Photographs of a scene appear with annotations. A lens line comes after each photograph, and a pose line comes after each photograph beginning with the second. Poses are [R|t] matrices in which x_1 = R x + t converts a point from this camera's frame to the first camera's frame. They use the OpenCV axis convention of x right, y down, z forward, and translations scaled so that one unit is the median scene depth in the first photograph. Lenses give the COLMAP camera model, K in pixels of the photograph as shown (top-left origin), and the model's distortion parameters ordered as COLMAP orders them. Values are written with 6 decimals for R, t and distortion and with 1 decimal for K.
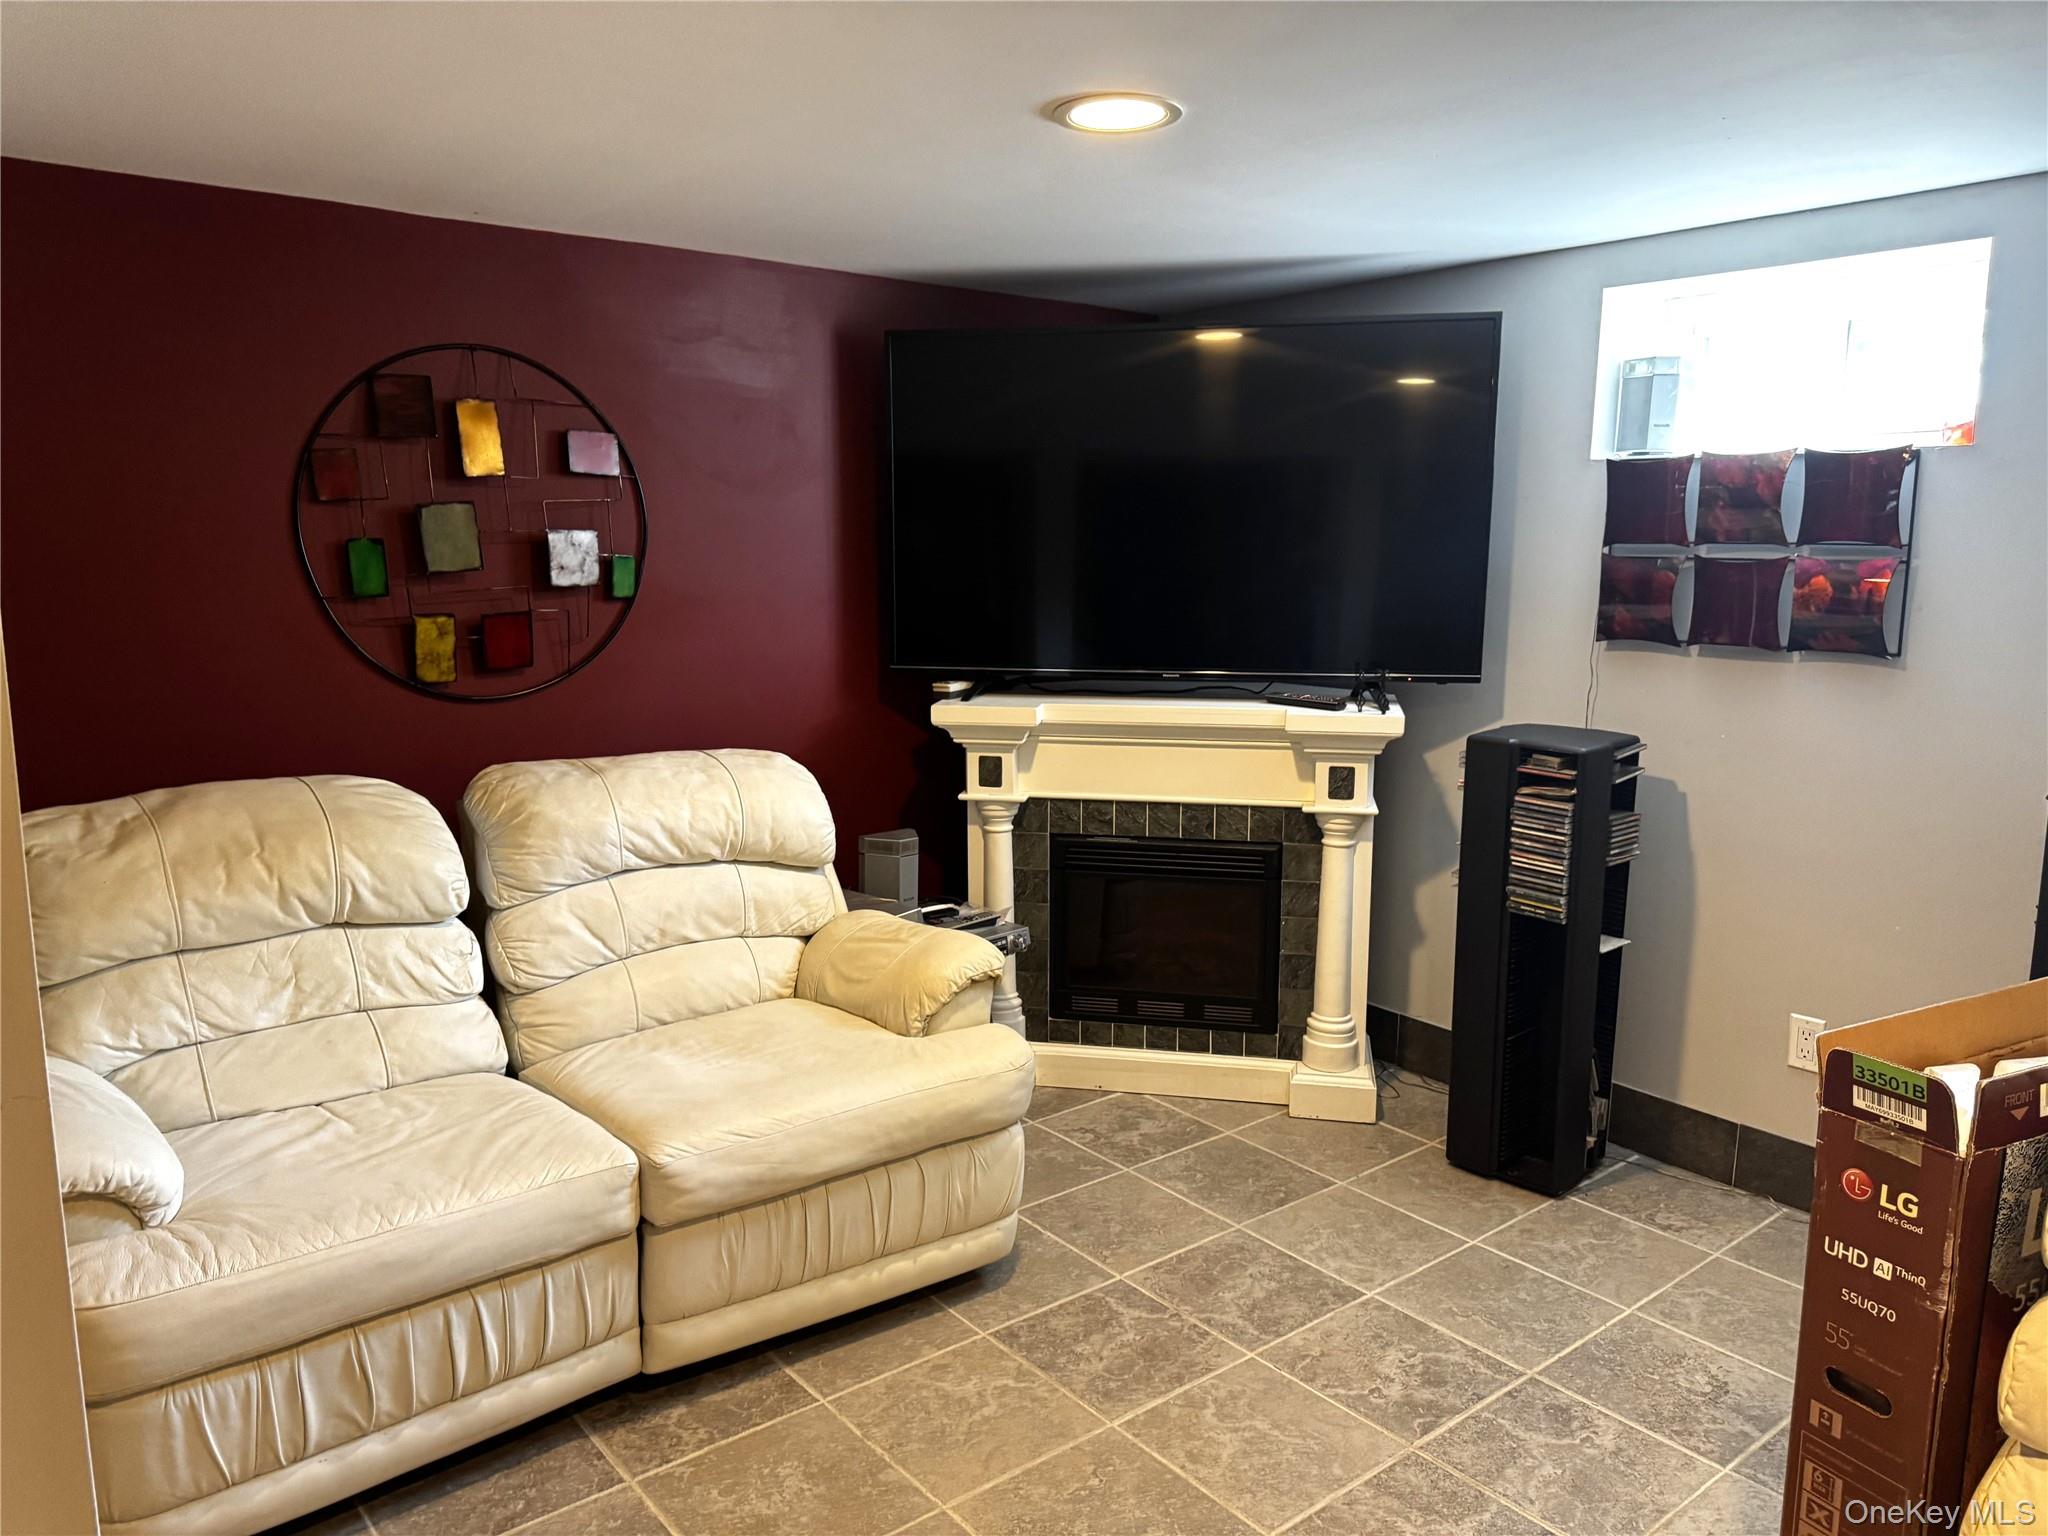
lens RADIAL K [[1455.1, 0, 1021.2], [0, 1455.1, 783.0], [0, 0, 1]] dist [0.046119, -0.021248]
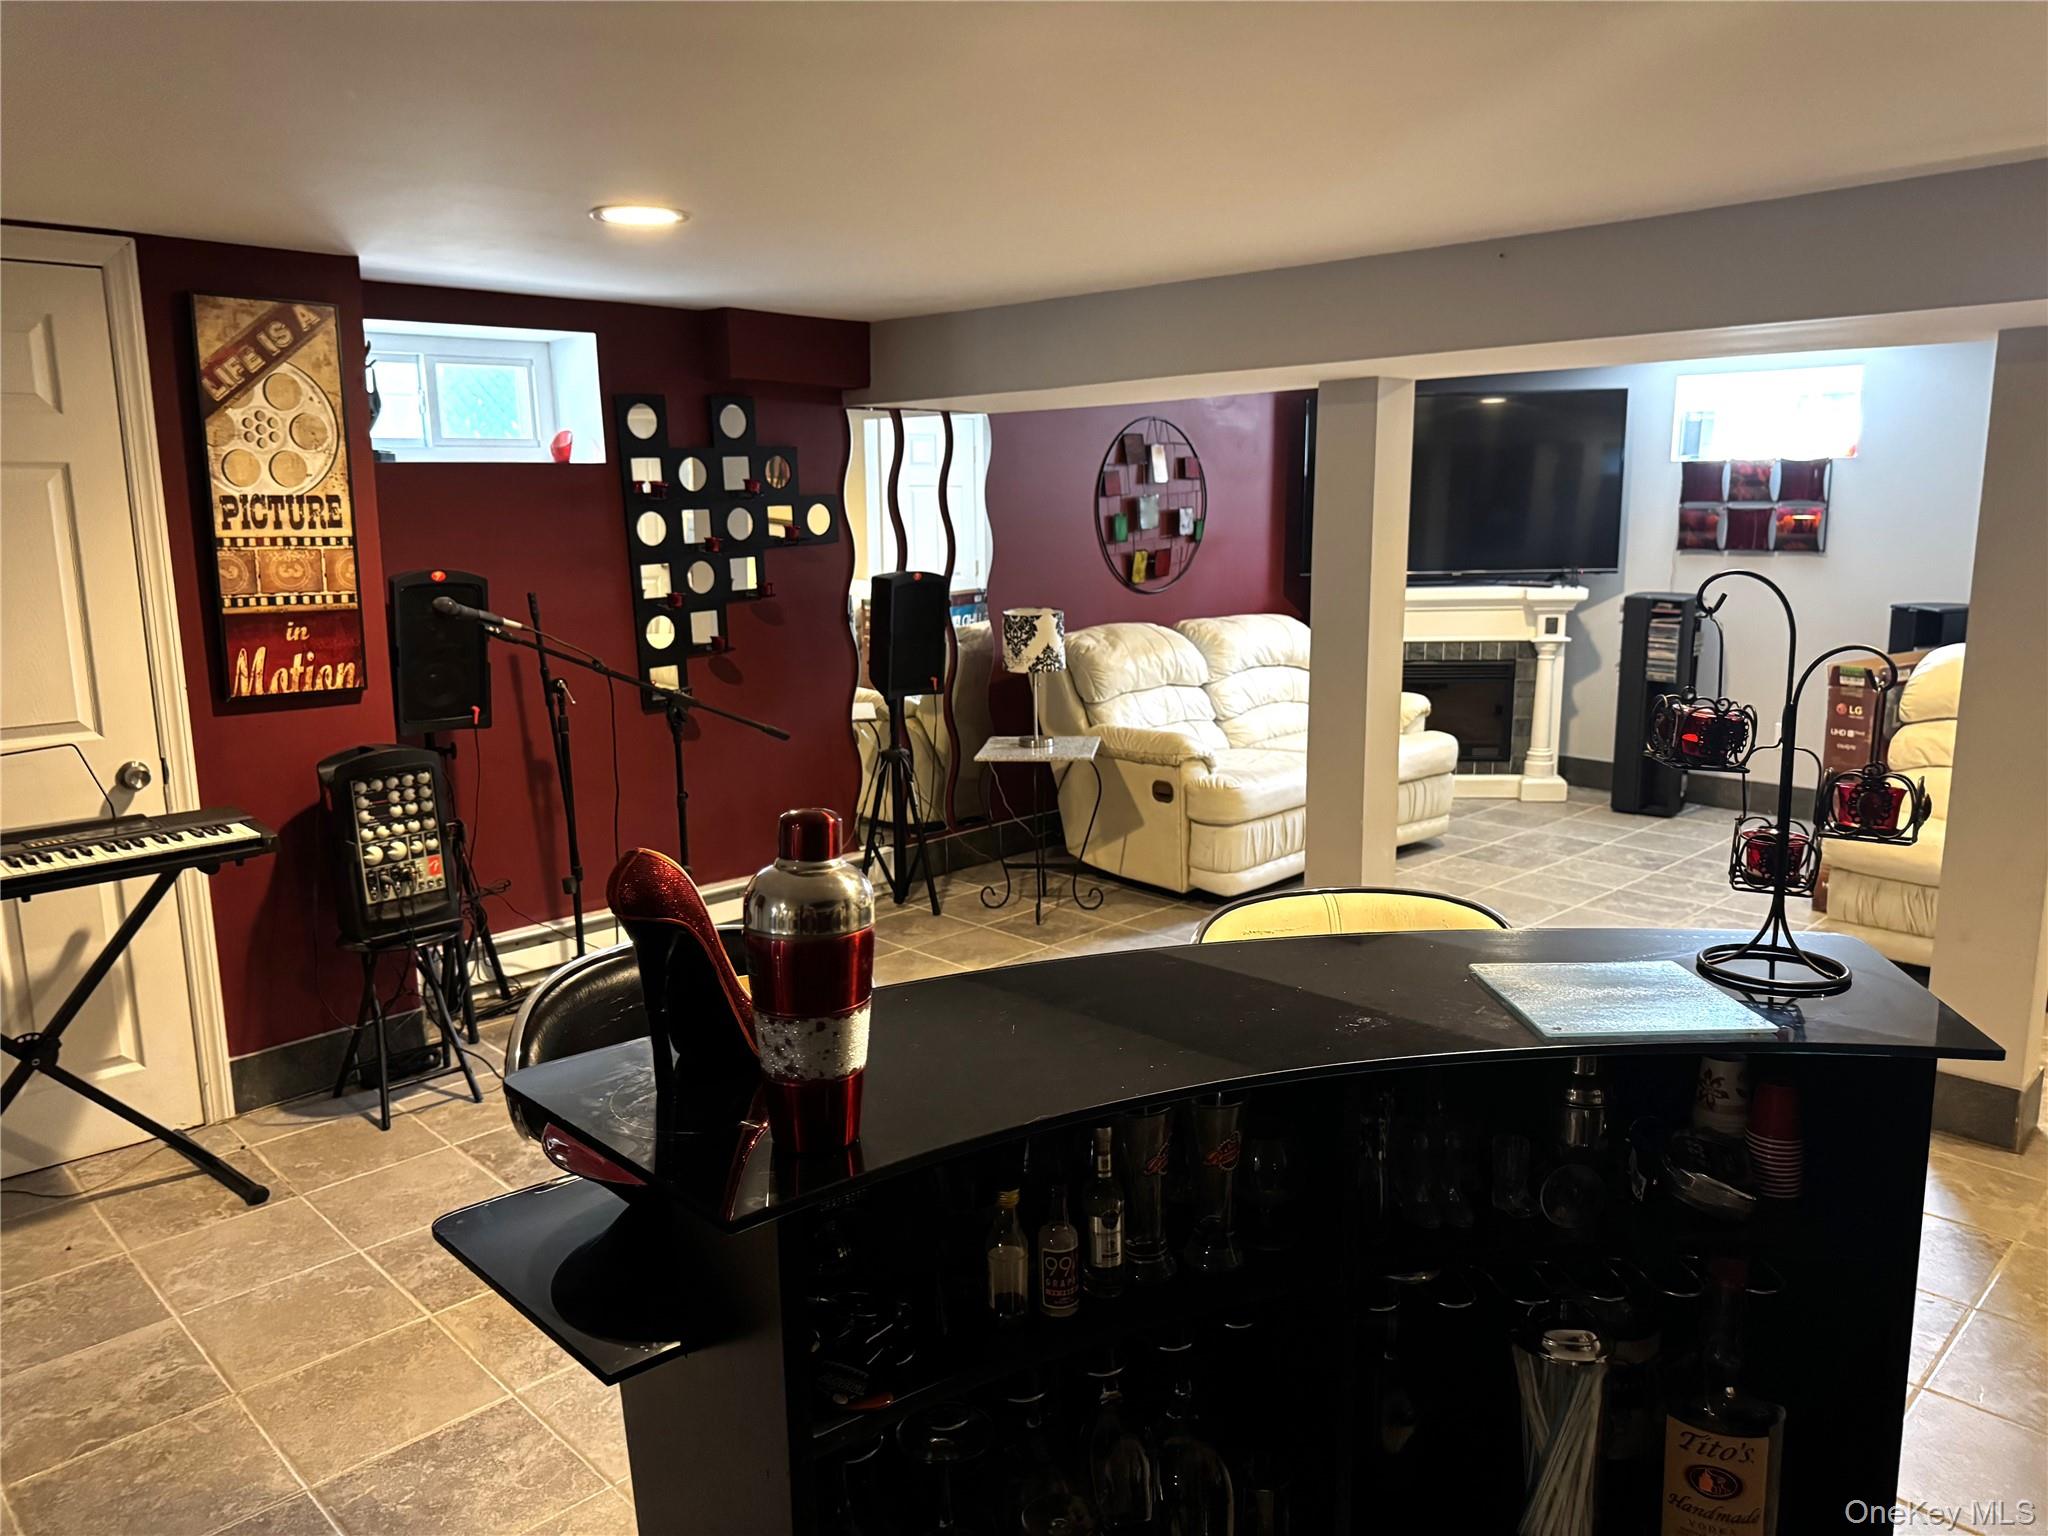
lens RADIAL K [[1455.1, 0, 1023.5], [0, 1455.1, 750.7], [0, 0, 1]] dist [0.046119, -0.021248]
pose [[0.995355, -0.033081, 0.090414, -0.734821], [0.032931, 0.999453, 0.003146, 0.150888], [-0.090469, -0.000154, 0.995899, -0.991234]]
